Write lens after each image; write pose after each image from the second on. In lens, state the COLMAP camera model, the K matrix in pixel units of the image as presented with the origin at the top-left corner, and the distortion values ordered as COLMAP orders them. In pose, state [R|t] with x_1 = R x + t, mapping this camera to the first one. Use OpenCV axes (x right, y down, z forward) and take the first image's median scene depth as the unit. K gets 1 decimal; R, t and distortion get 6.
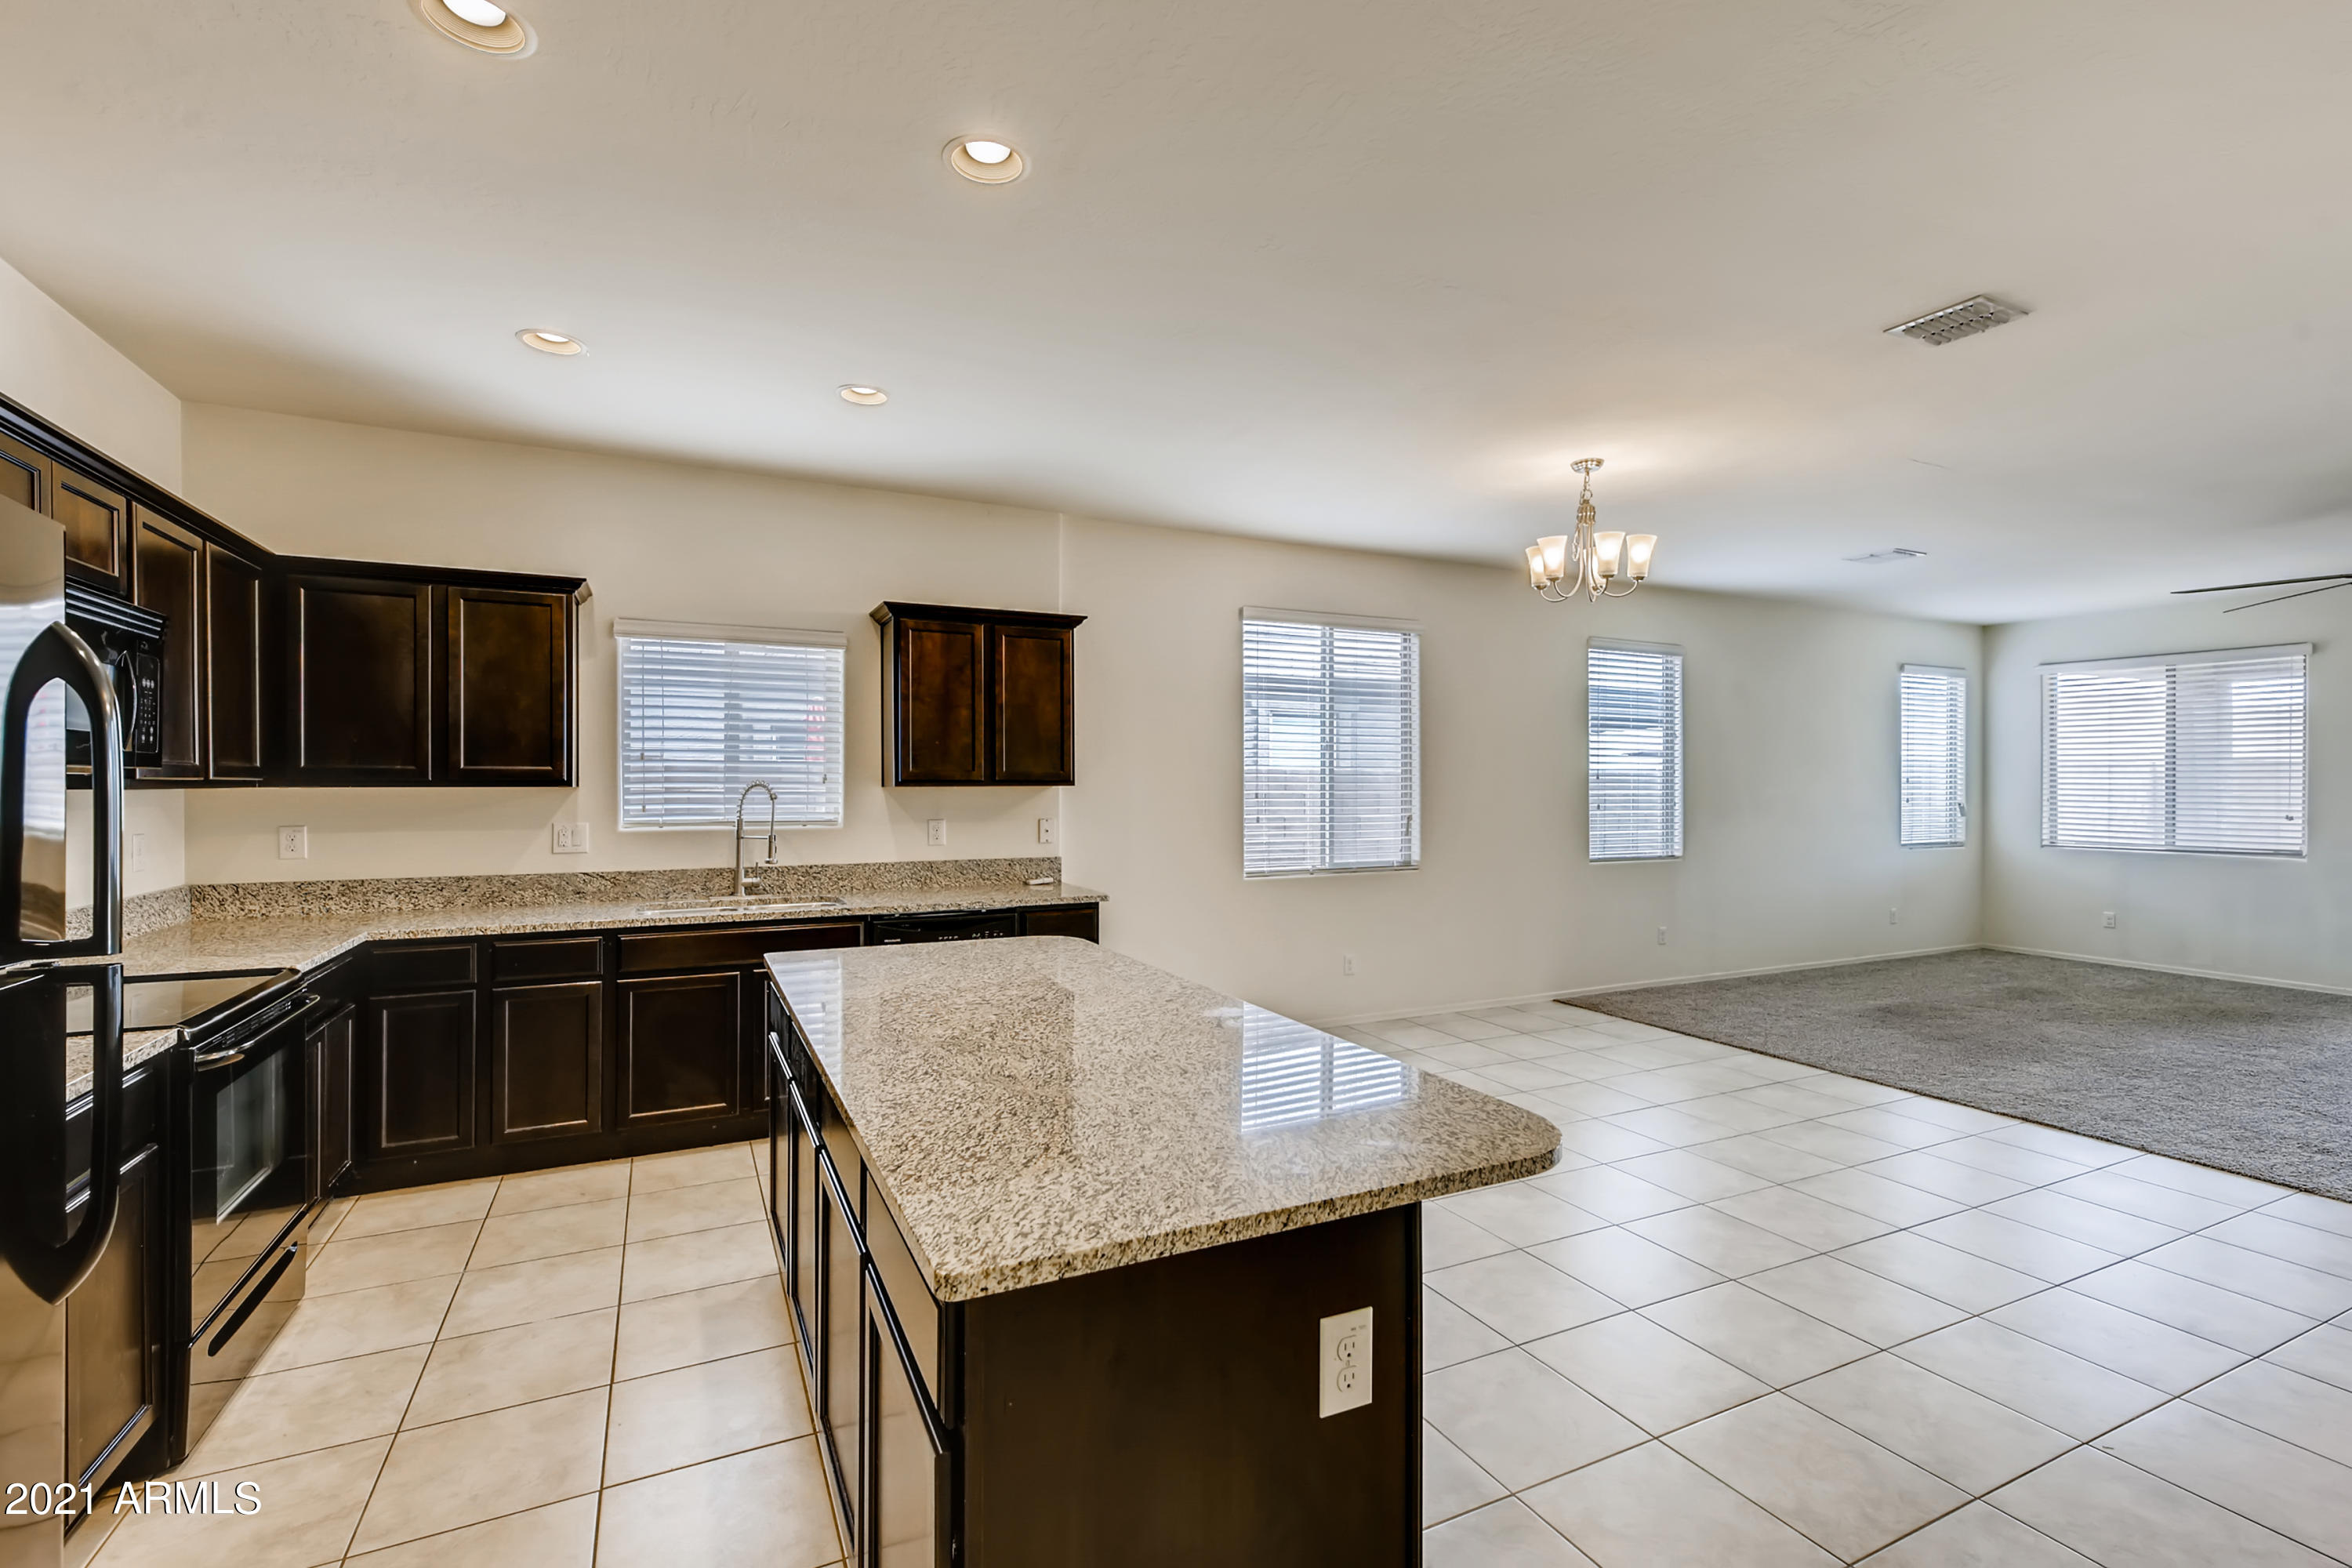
lens RADIAL K [[1037.3, 0, 1177.8], [0, 1037.3, 790.0], [0, 0, 1]] dist [0.002619, 0.000354]
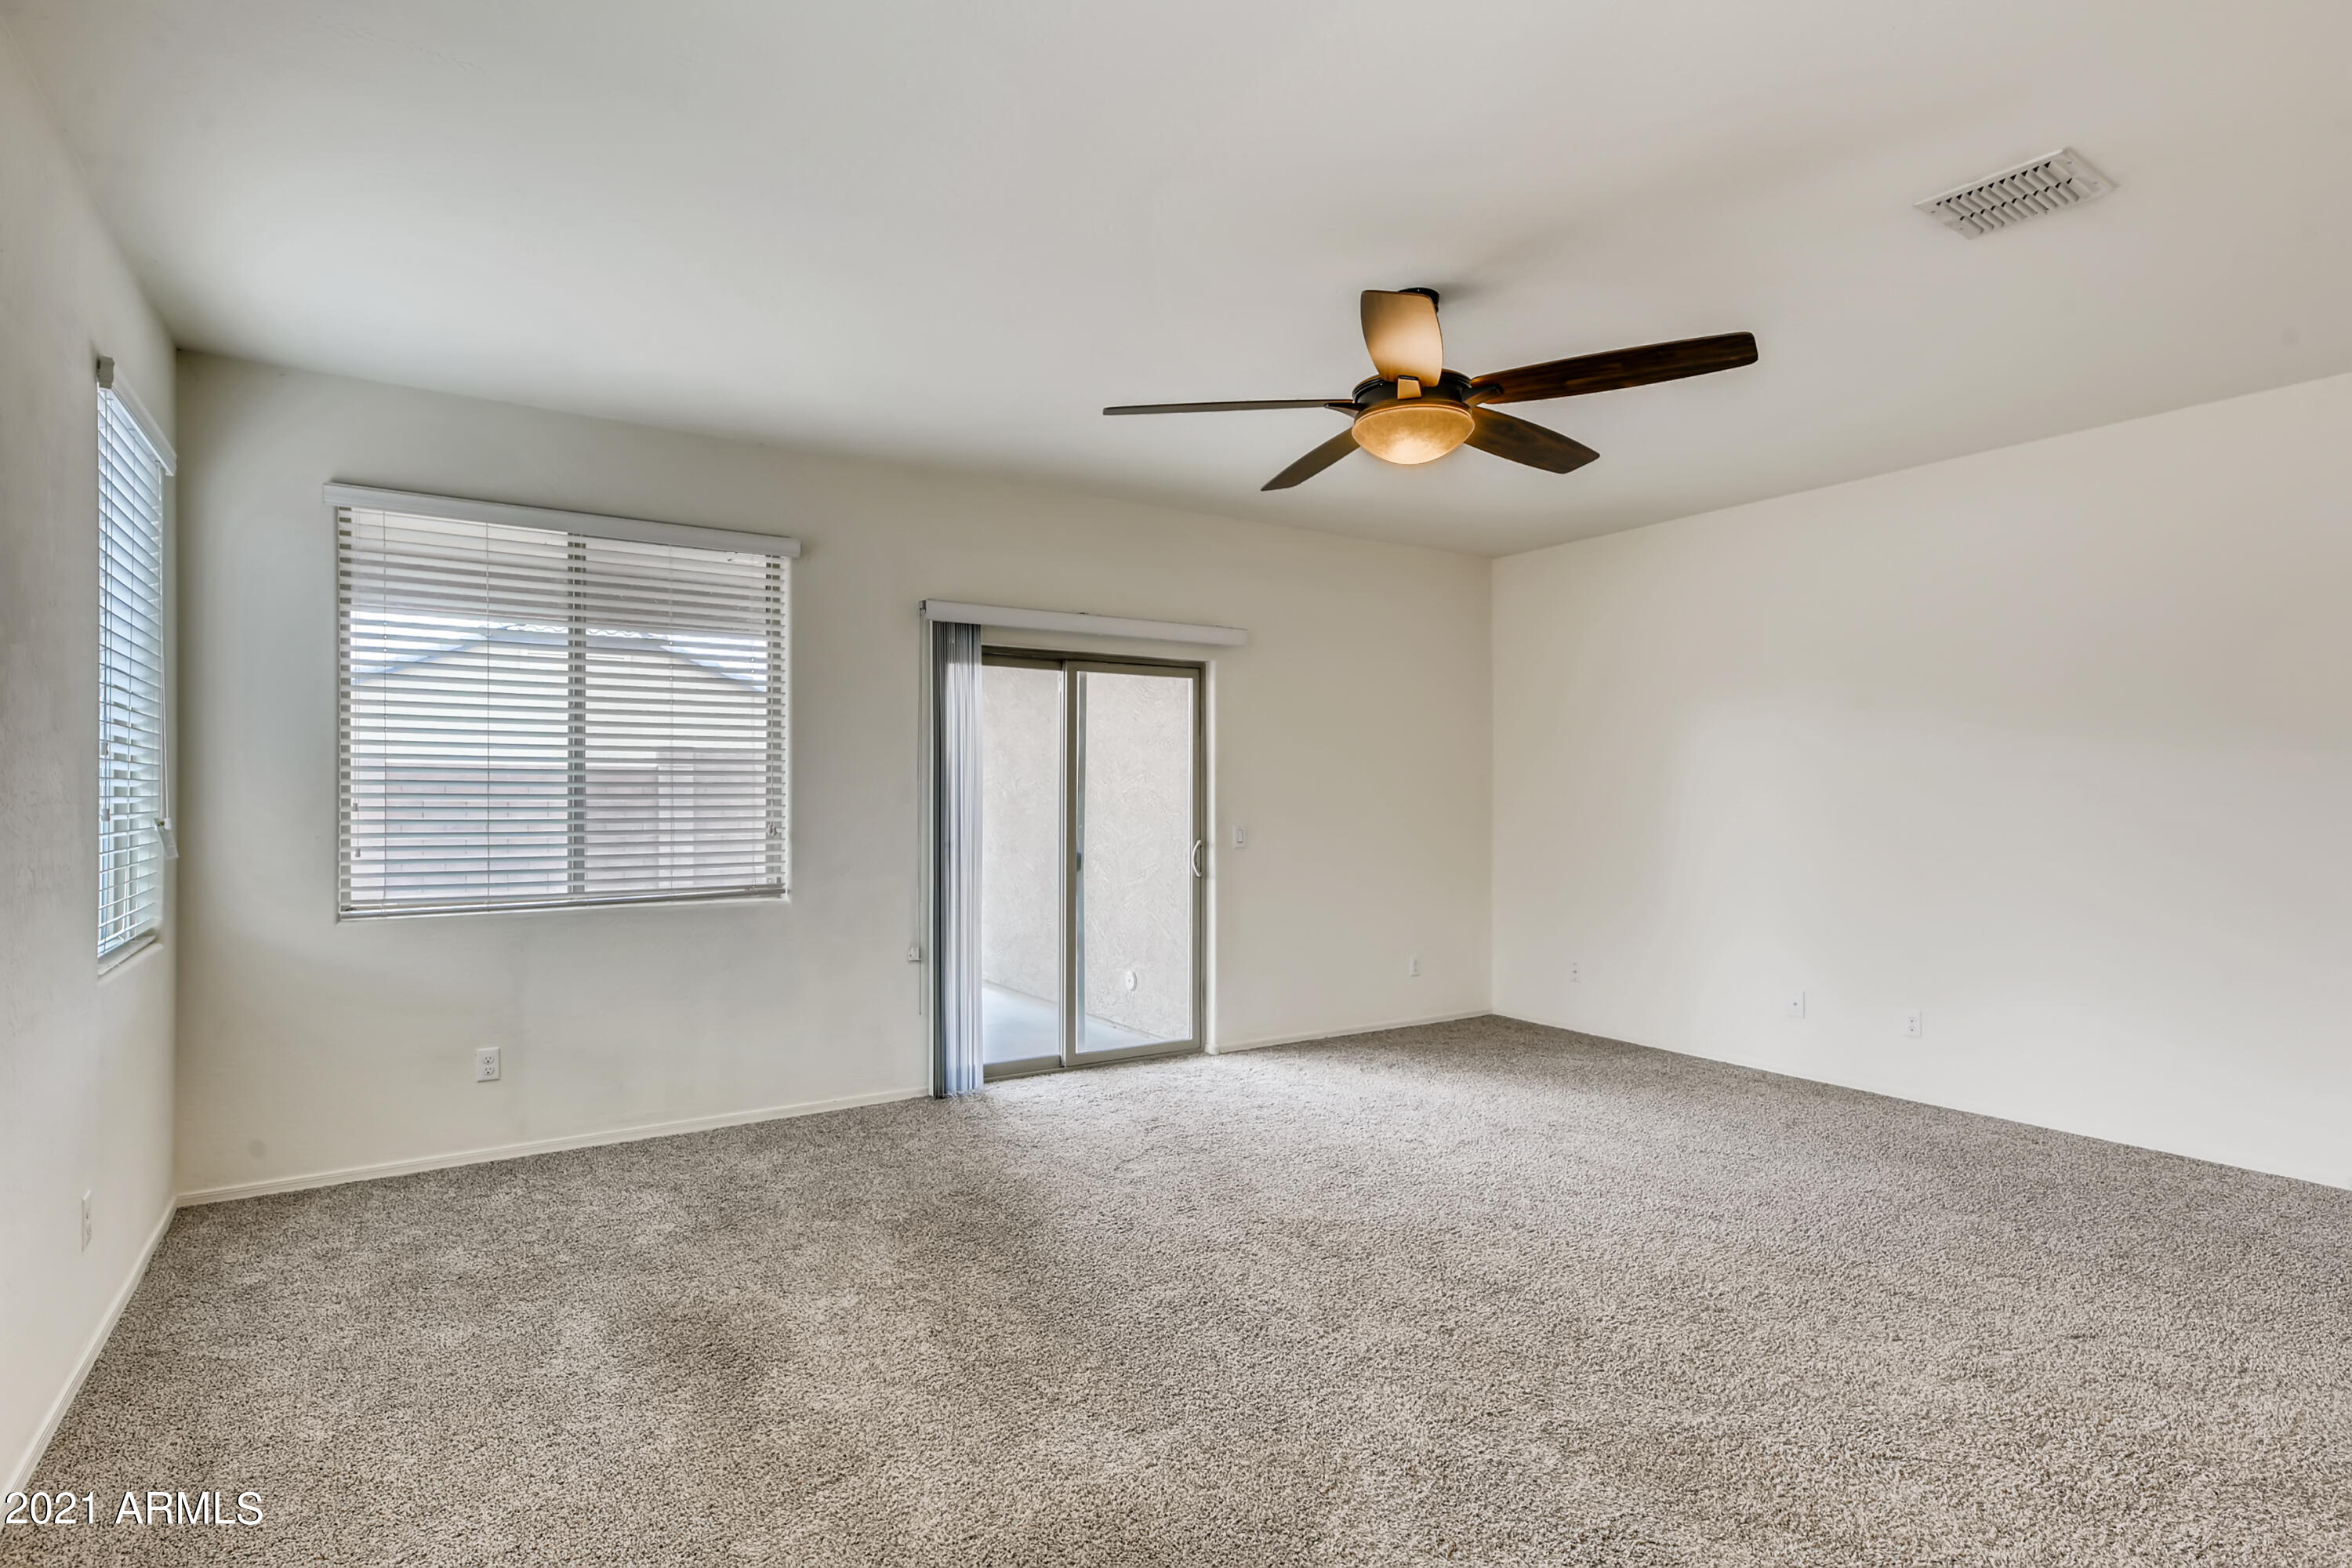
lens RADIAL K [[1196.6, 0, 1176.0], [0, 1196.6, 784.0], [0, 0, 1]] dist [0.001059, 0.000450]
pose [[-0.137164, 0.004057, 0.990540, 0.441087], [0.005441, 0.999980, -0.003342, 0.004632], [-0.990533, 0.004931, -0.137183, 1.031556]]
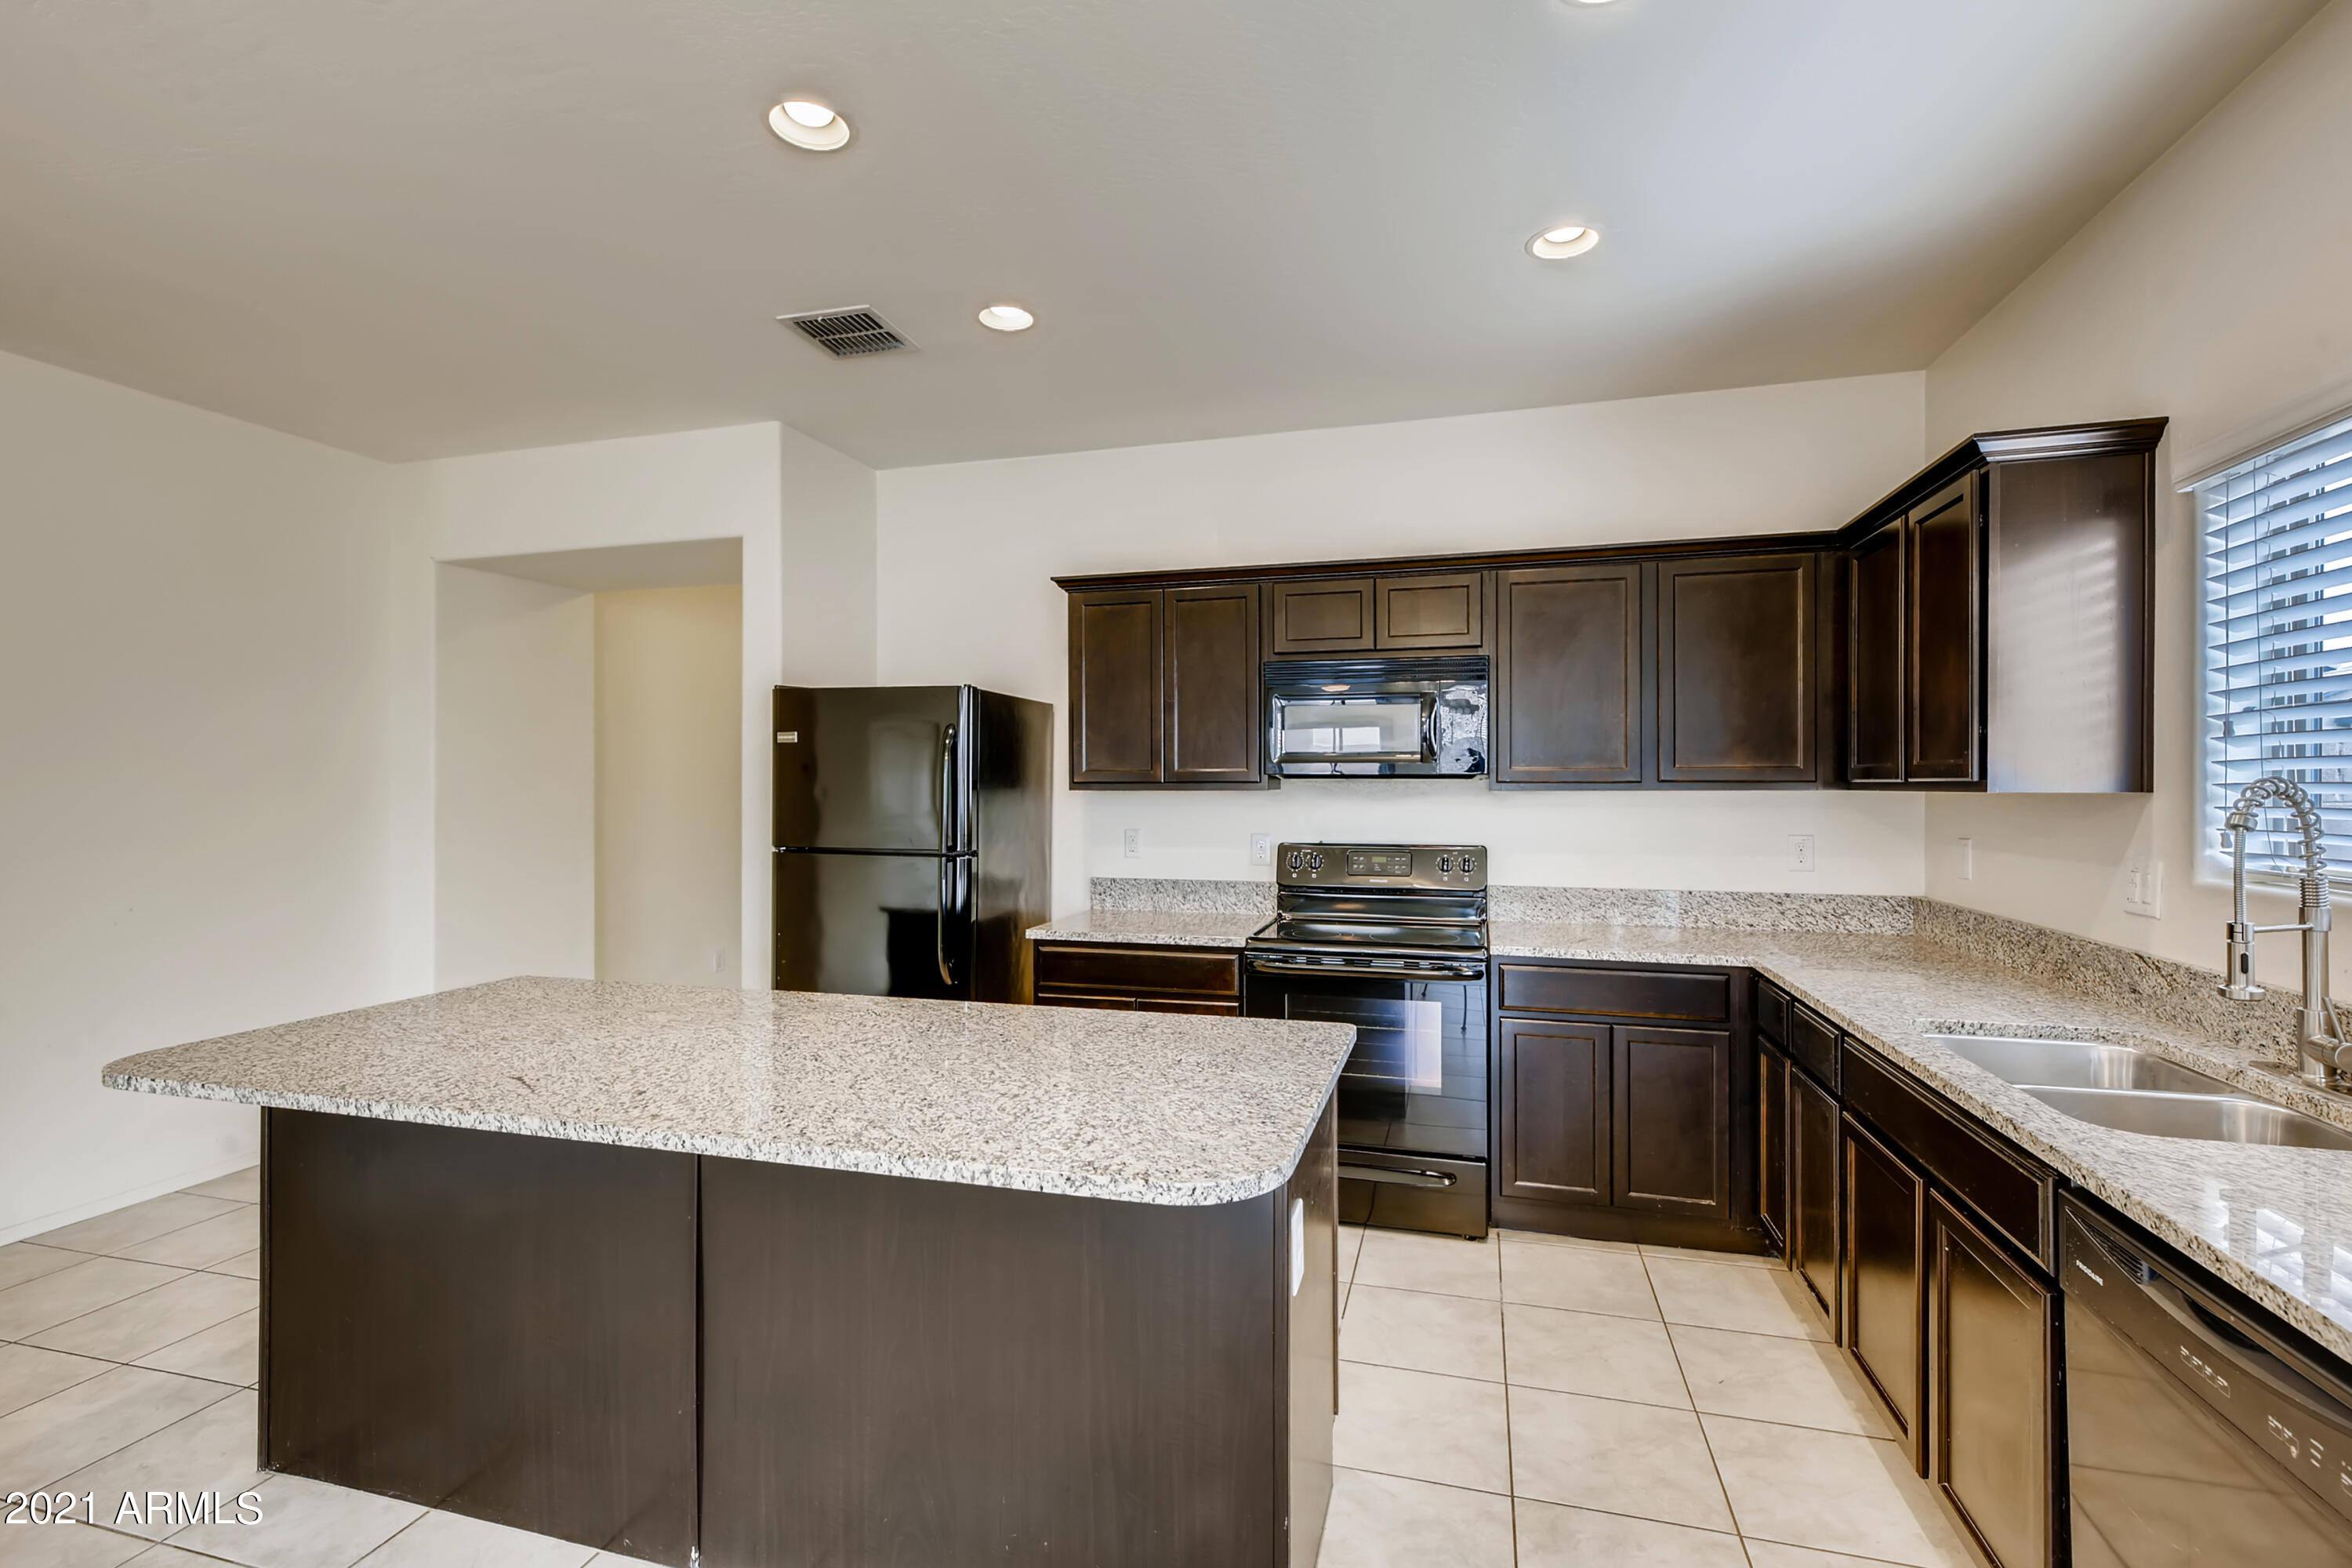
lens RADIAL K [[1053.5, 0, 1174.7], [0, 1053.5, 795.2], [0, 0, 1]] dist [0.006611, 0.000078]
pose [[-0.668899, 0.005637, -0.743332, 0.112266], [-0.005262, 0.999910, 0.012318, -0.003985], [0.743334, 0.012151, -0.668810, 0.704000]]
